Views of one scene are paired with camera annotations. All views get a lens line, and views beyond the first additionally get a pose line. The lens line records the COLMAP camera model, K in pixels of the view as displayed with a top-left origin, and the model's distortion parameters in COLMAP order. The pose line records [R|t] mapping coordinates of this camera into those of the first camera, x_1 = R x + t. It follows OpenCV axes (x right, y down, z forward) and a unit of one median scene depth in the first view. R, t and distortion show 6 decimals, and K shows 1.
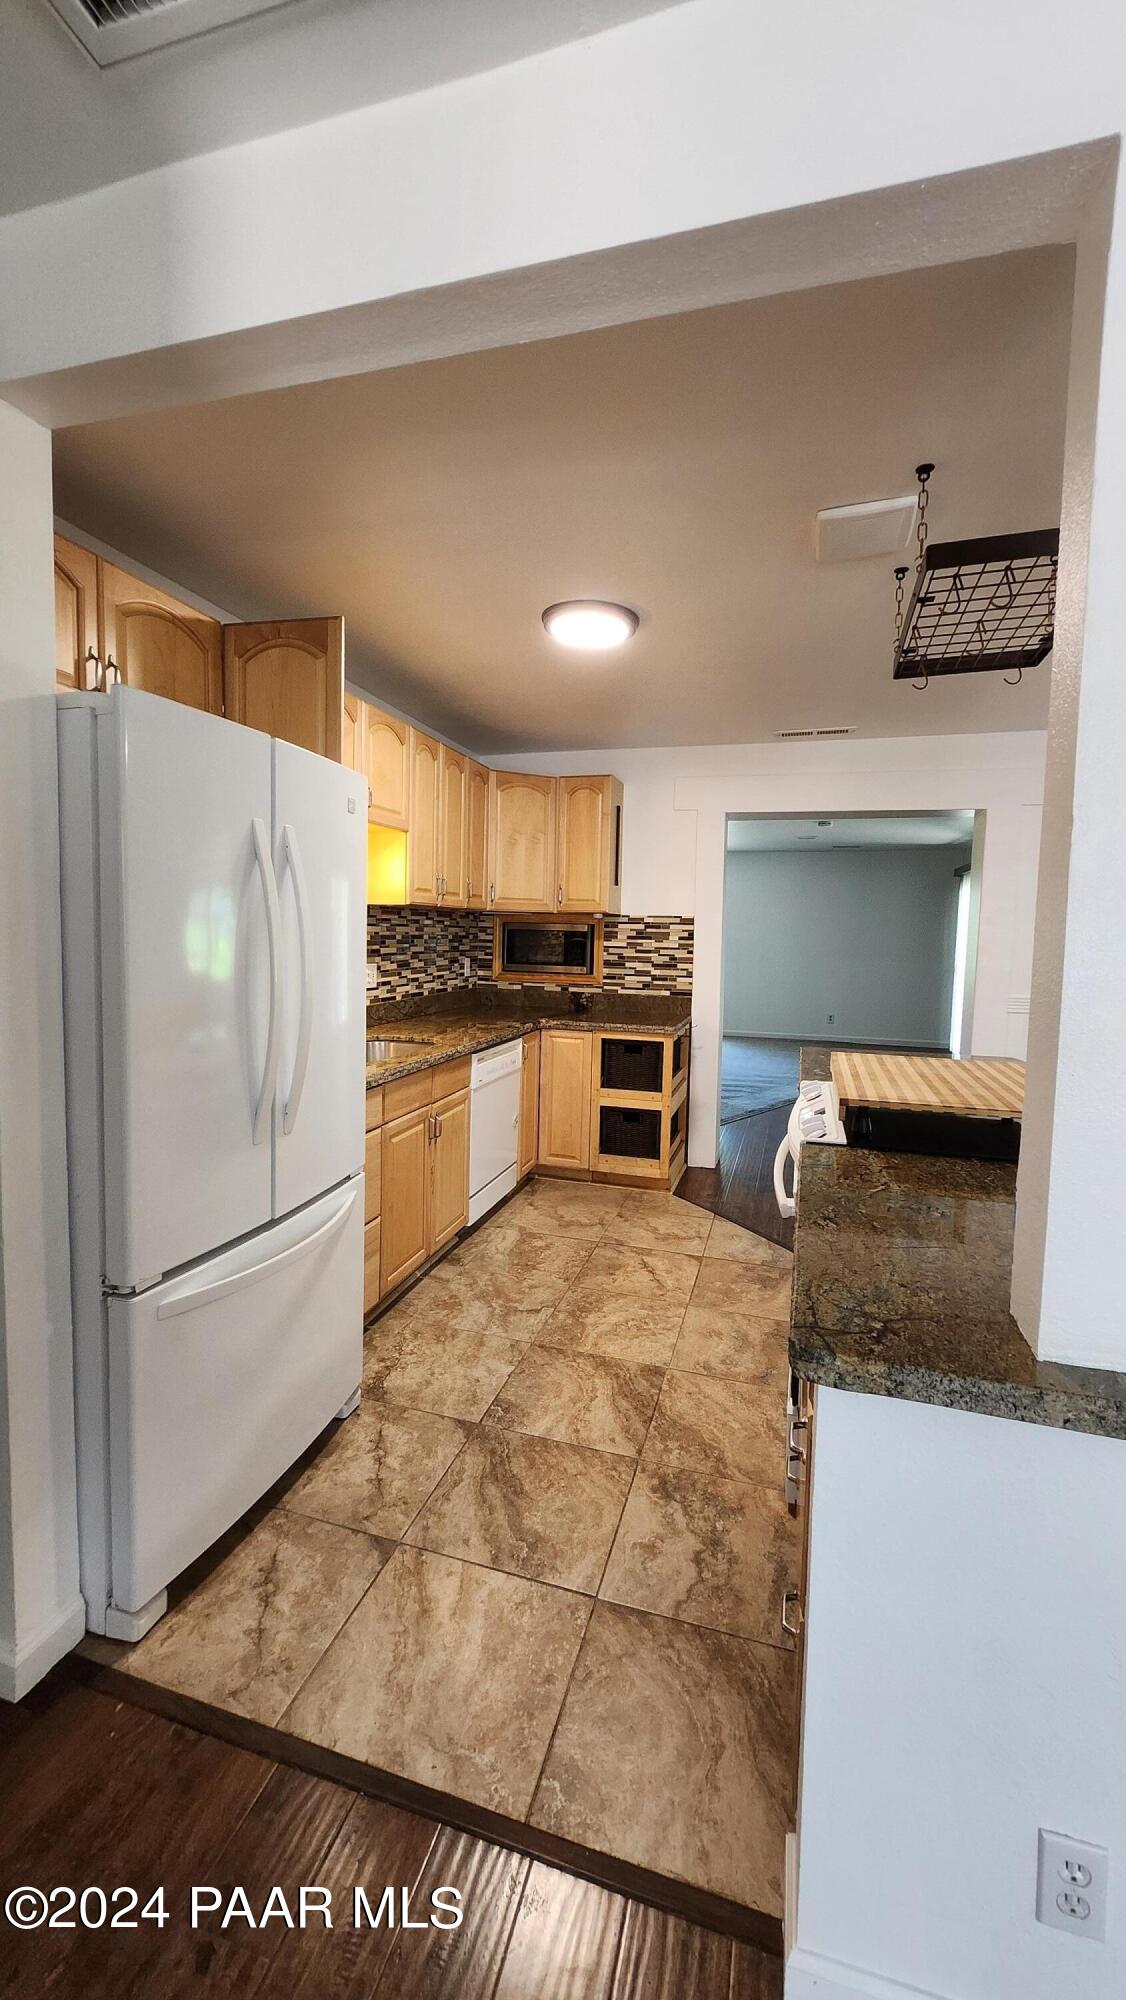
lens RADIAL K [[789.6, 0, 557.6], [0, 789.6, 990.1], [0, 0, 1]] dist [0.002457, -0.004332]
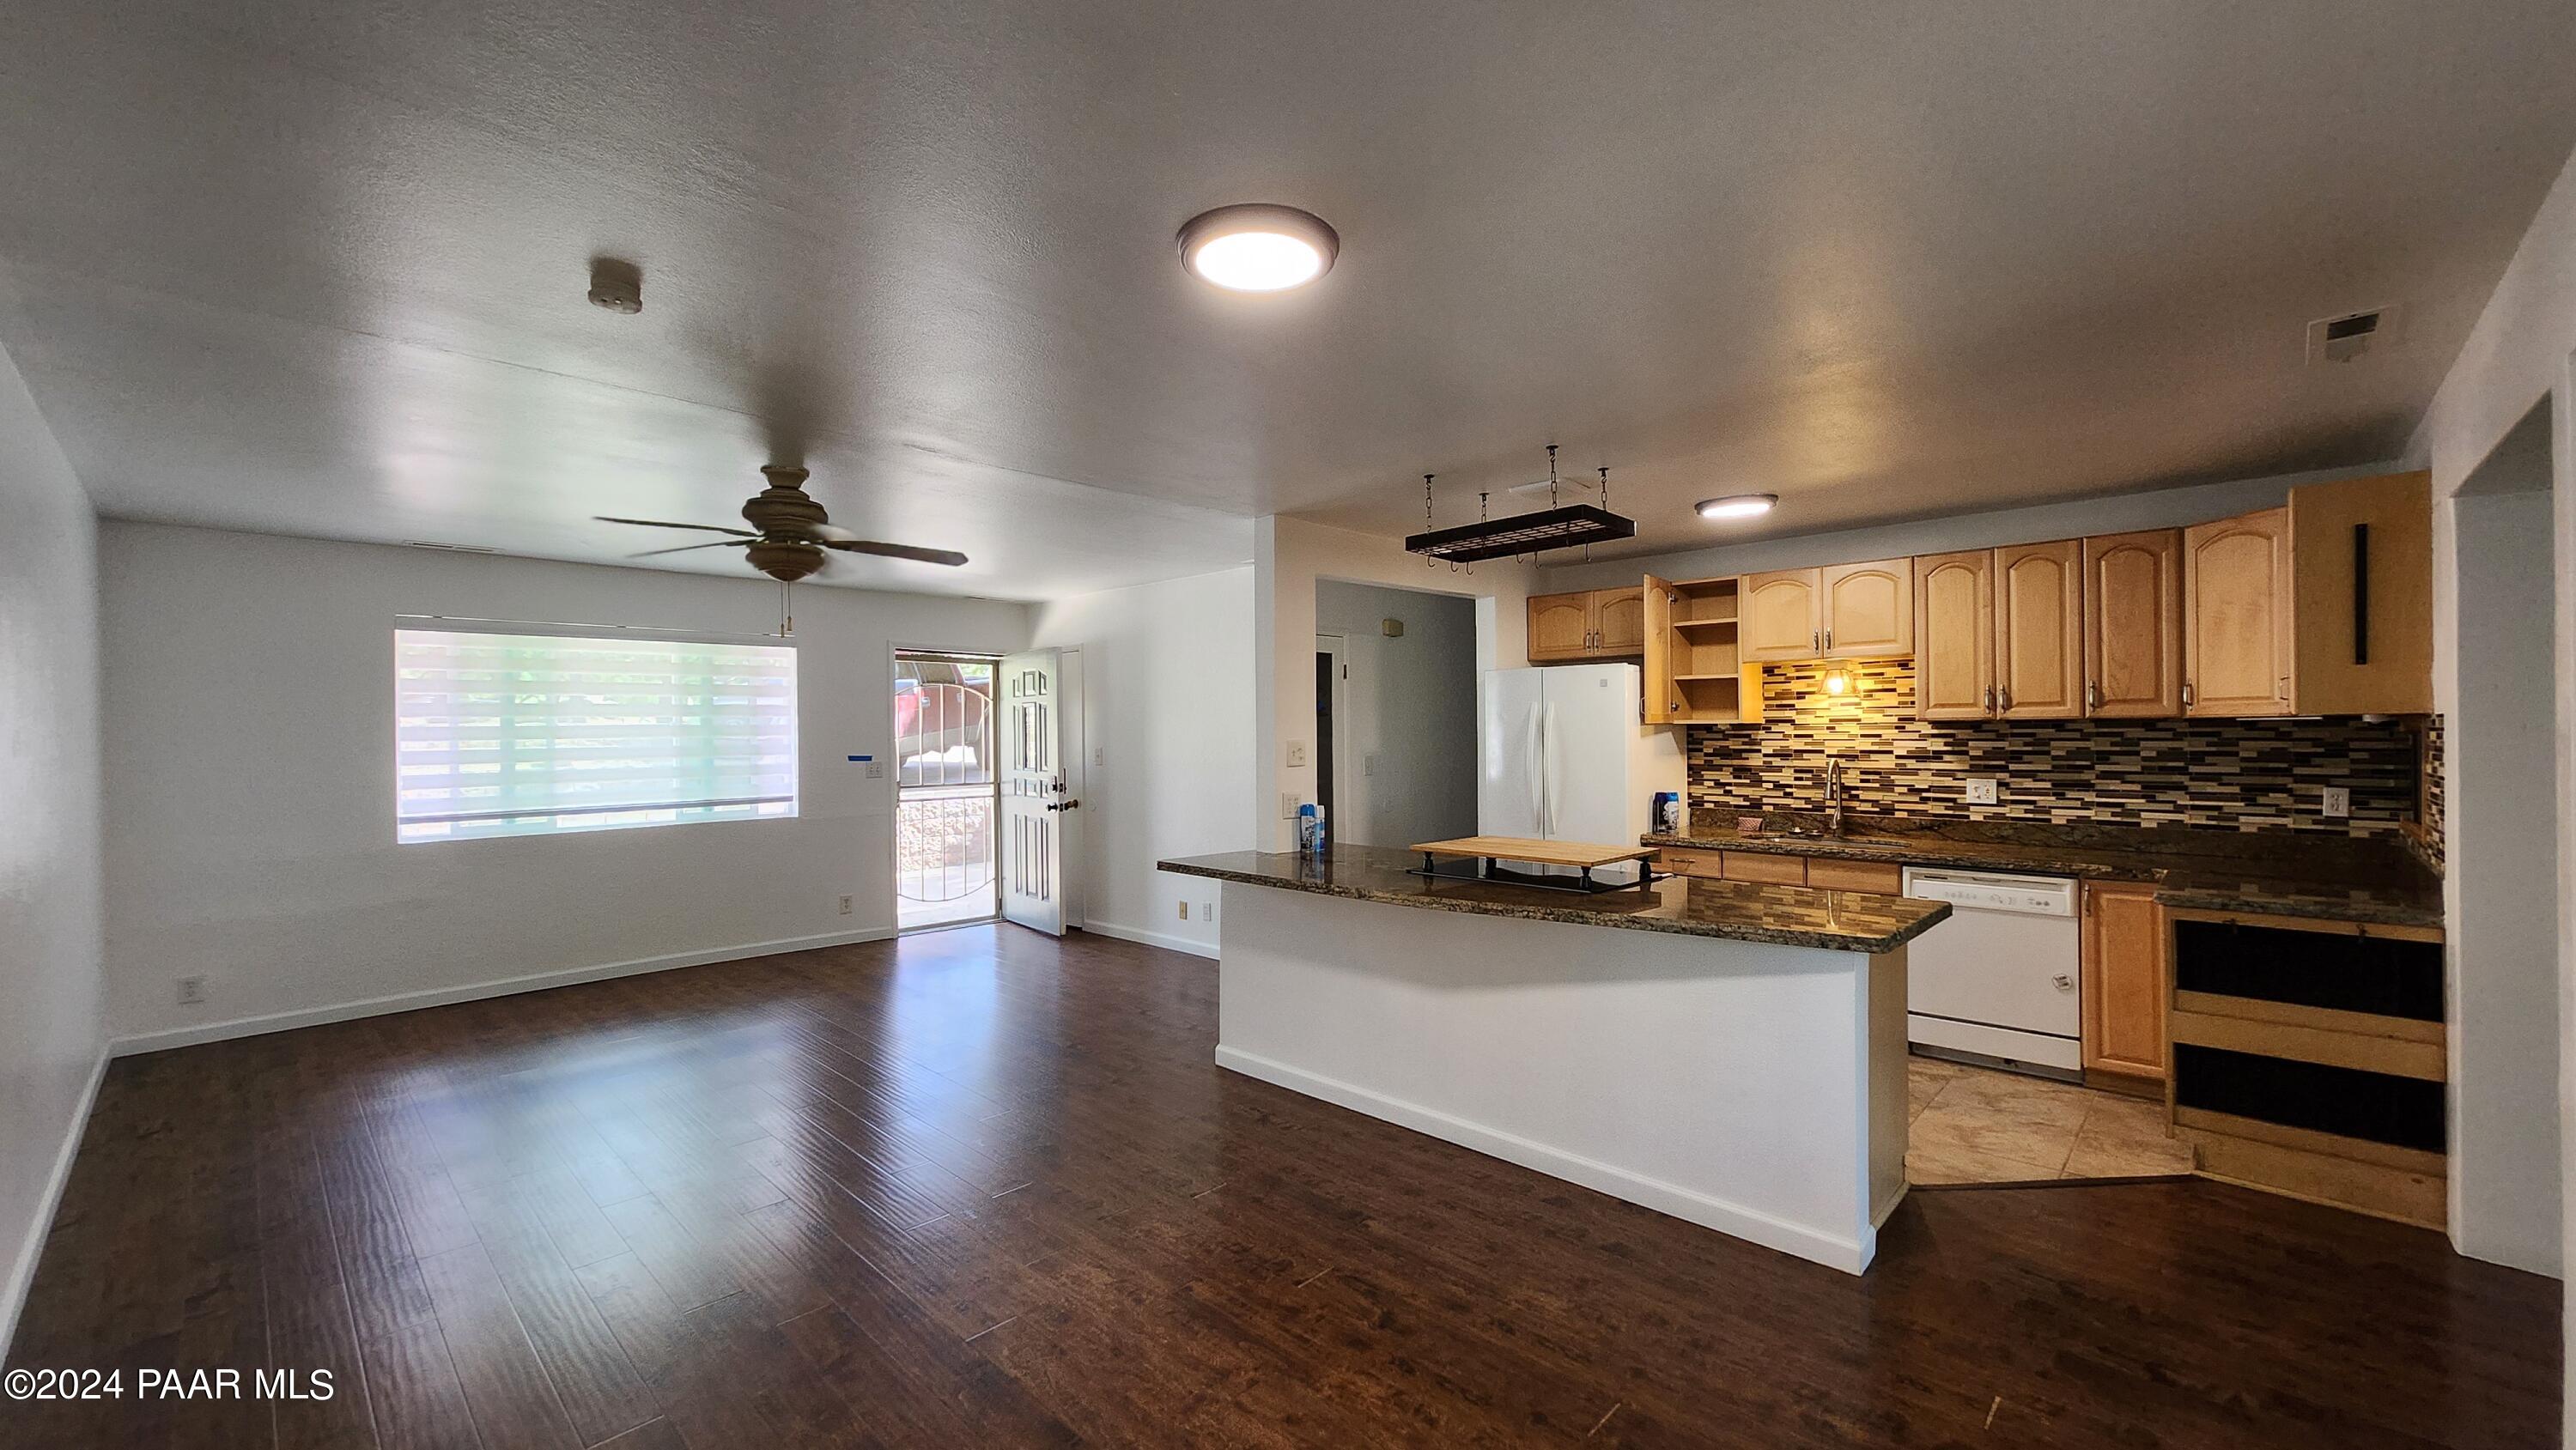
lens RADIAL K [[1017.0, 0, 1274.0], [0, 1017.0, 731.5], [0, 0, 1]] dist [0.002457, -0.004332]
pose [[-0.451876, -0.016662, -0.891925, 1.246533], [-0.068089, 0.997553, 0.015861, -0.050347], [0.889479, 0.067897, -0.451904, 0.747187]]
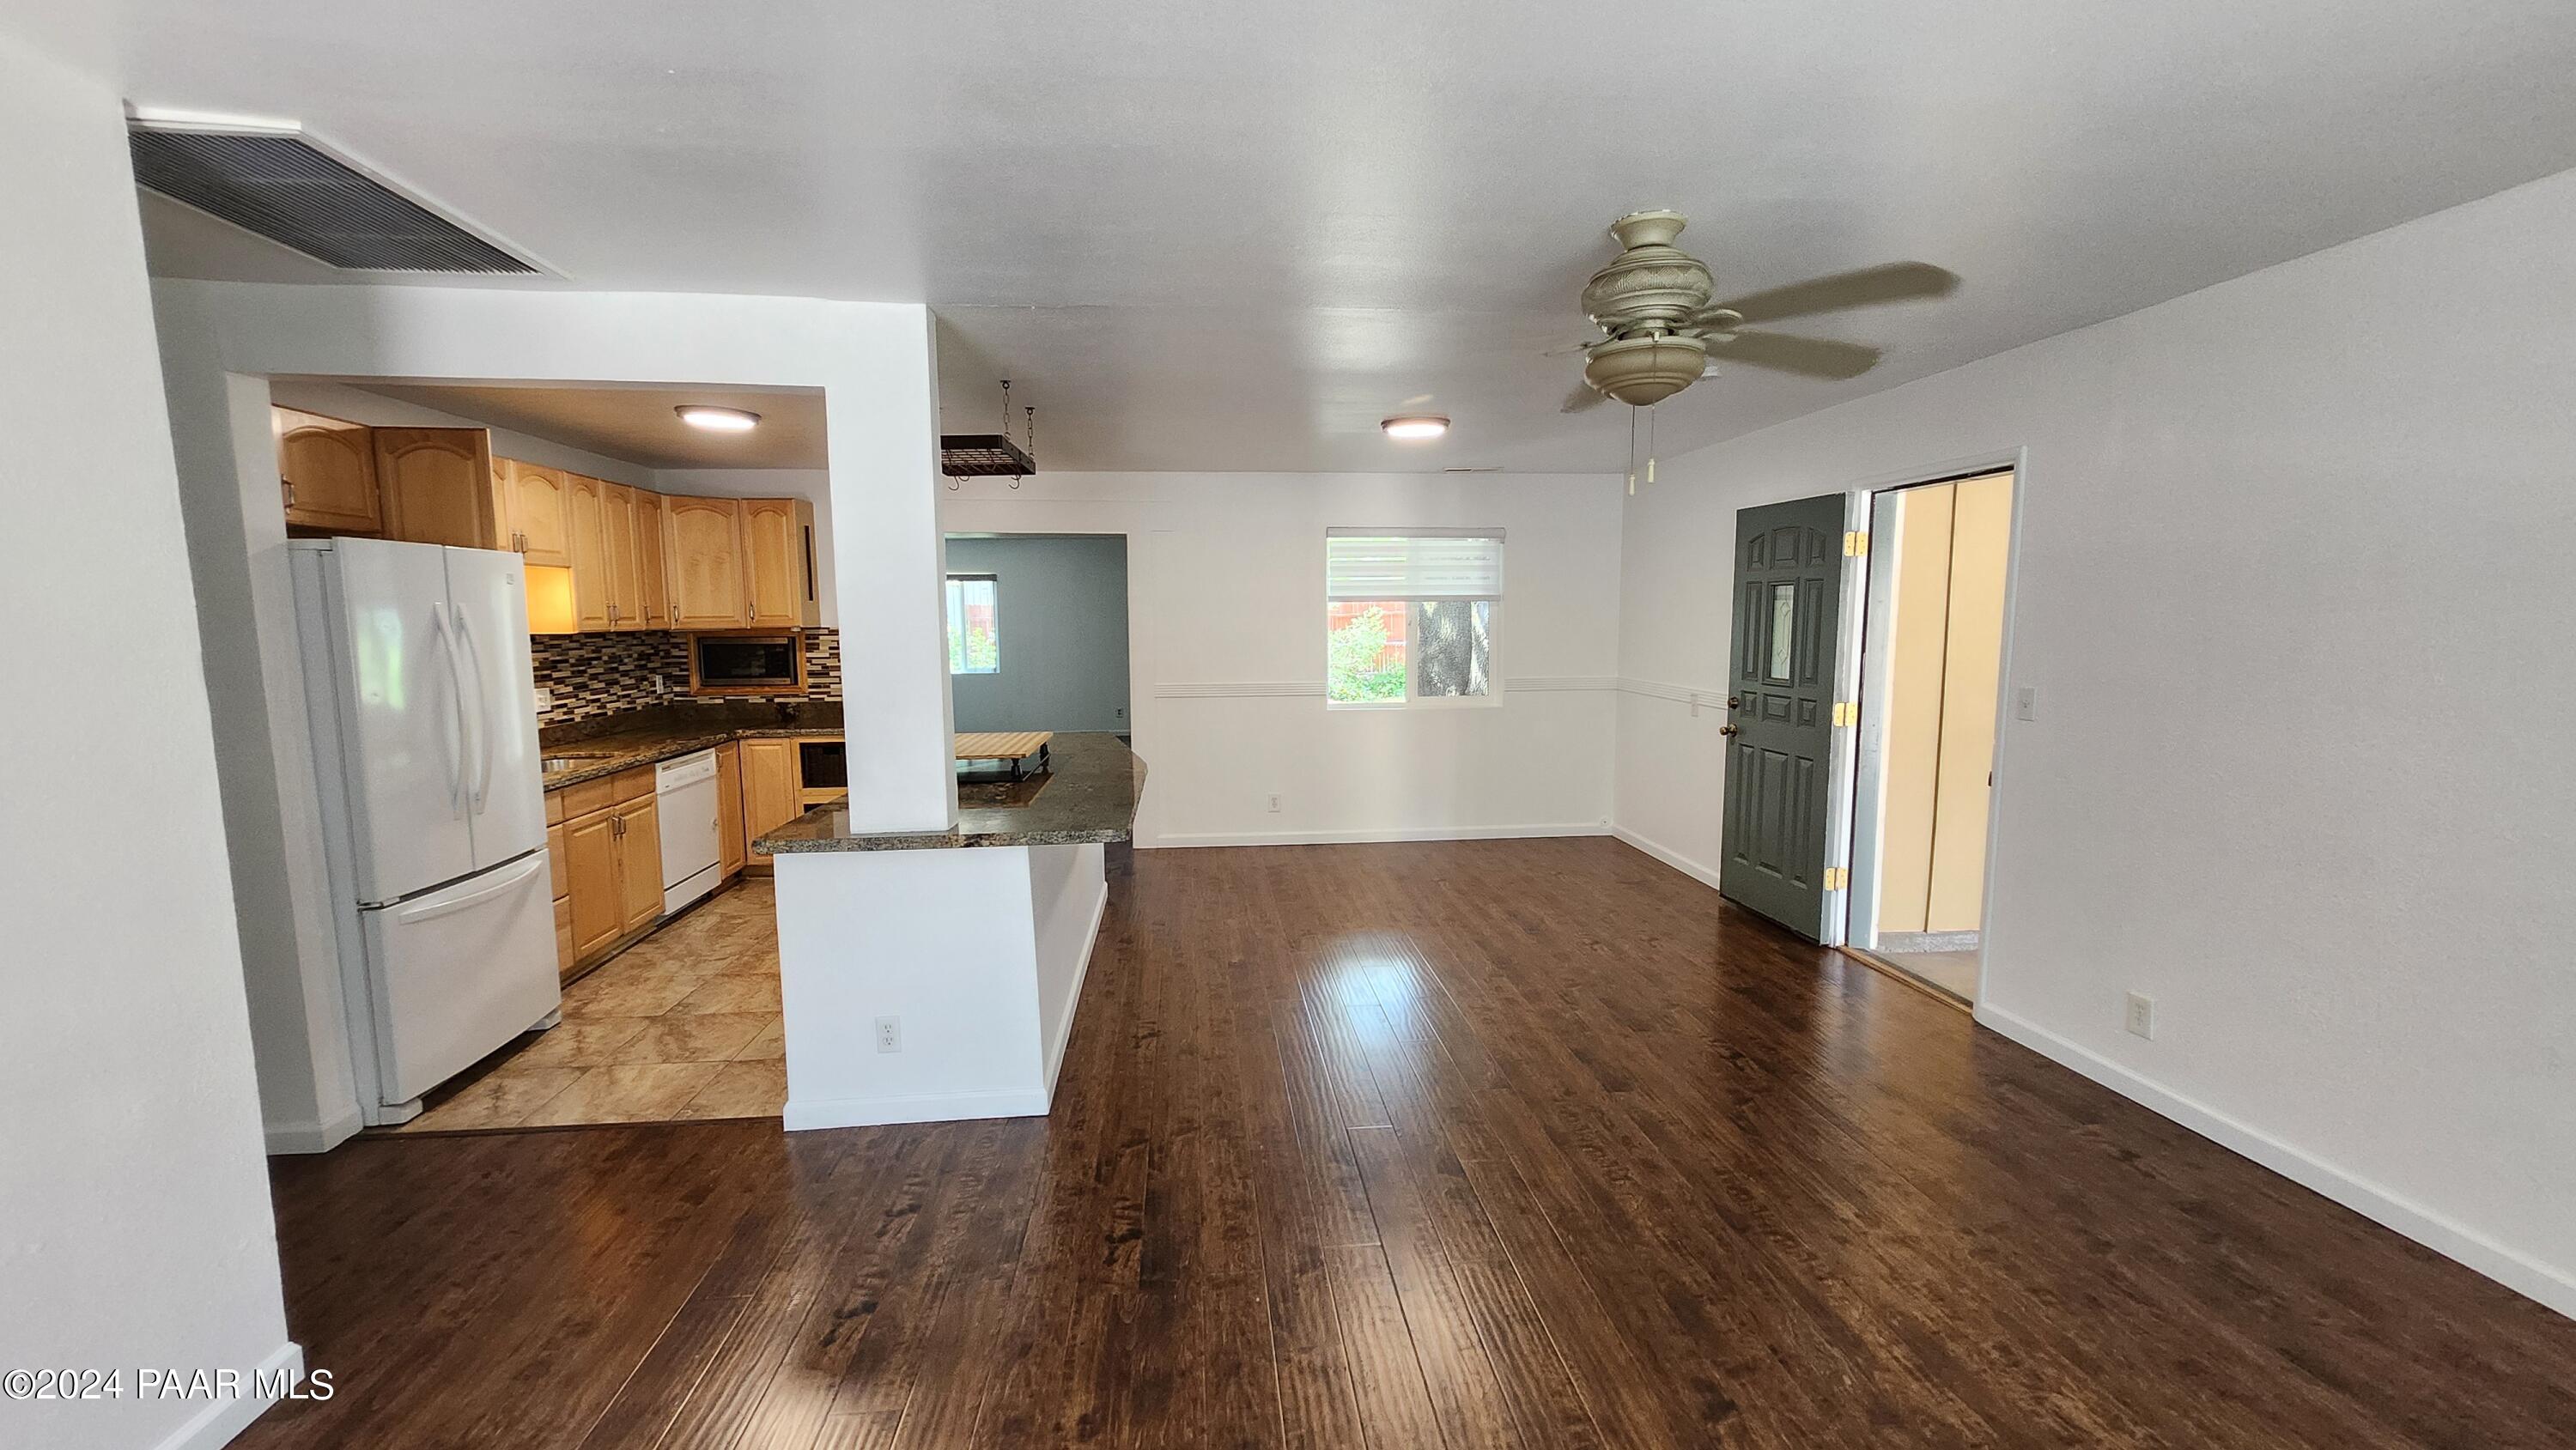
lens RADIAL K [[1017.0, 0, 1274.0], [0, 1017.0, 731.5], [0, 0, 1]] dist [0.002457, -0.004332]
pose [[0.926001, -0.072981, 0.370400, 0.153214], [0.056646, 0.996889, 0.054804, 0.004604], [-0.373247, -0.029767, 0.927254, -0.595653]]
